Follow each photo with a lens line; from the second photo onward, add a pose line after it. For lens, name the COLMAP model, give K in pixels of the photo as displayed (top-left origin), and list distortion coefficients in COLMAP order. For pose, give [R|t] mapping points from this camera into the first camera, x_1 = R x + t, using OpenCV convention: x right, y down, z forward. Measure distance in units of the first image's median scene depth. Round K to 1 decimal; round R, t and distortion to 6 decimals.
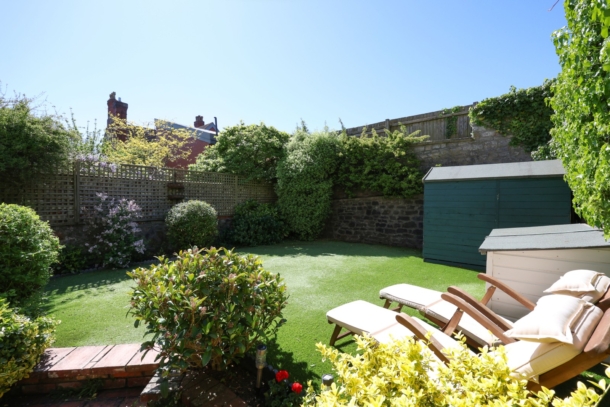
lens RADIAL K [[262.8, 0, 304.9], [0, 262.8, 203.5], [0, 0, 1]] dist [0.000955, -0.000028]
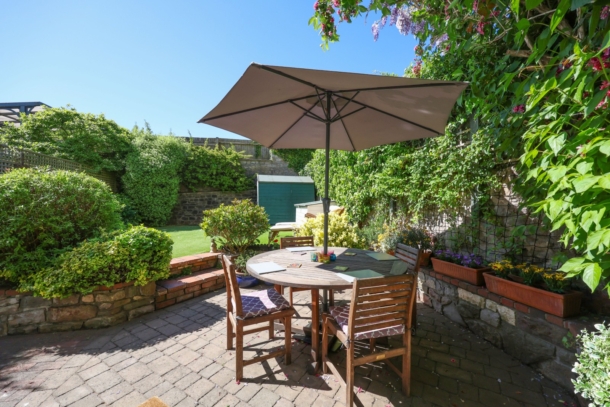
lens RADIAL K [[253.6, 0, 305.2], [0, 253.6, 204.6], [0, 0, 1]] dist [-0.001627, 0.000551]
pose [[0.645491, 0.003338, 0.763761, -0.471126], [0.007488, 0.999915, -0.010699, 0.065131], [-0.763732, 0.012626, 0.645410, -0.260630]]
